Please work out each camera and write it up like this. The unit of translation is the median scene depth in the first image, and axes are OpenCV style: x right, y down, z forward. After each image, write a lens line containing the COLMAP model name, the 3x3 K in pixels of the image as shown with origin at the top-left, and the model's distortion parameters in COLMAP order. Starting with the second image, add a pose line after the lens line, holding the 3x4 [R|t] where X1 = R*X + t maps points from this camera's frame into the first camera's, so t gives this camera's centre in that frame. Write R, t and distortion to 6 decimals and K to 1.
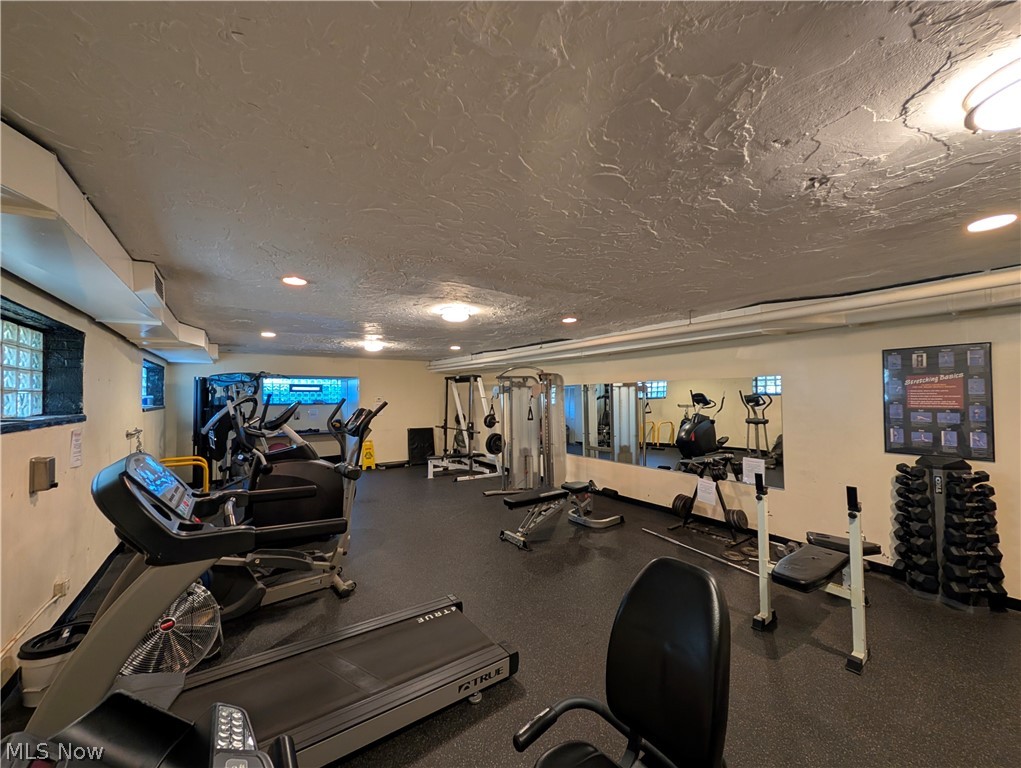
lens RADIAL K [[387.8, 0, 510.5], [0, 387.8, 384.0], [0, 0, 1]] dist [0.000452, 0.000290]
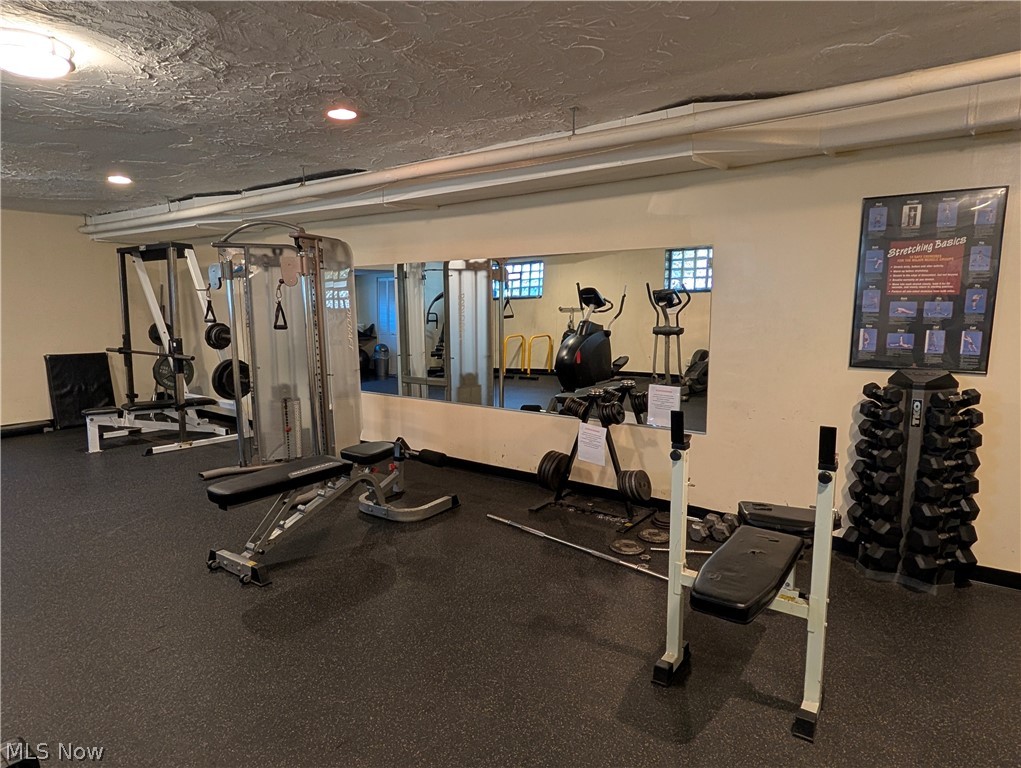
lens RADIAL K [[603.9, 0, 510.5], [0, 603.9, 384.0], [0, 0, 1]] dist [0.001661, -0.000457]
pose [[0.950004, -0.038850, 0.309811, 0.109857], [-0.012070, 0.986918, 0.160771, 0.041694], [-0.312004, -0.156473, 0.937107, 0.197441]]
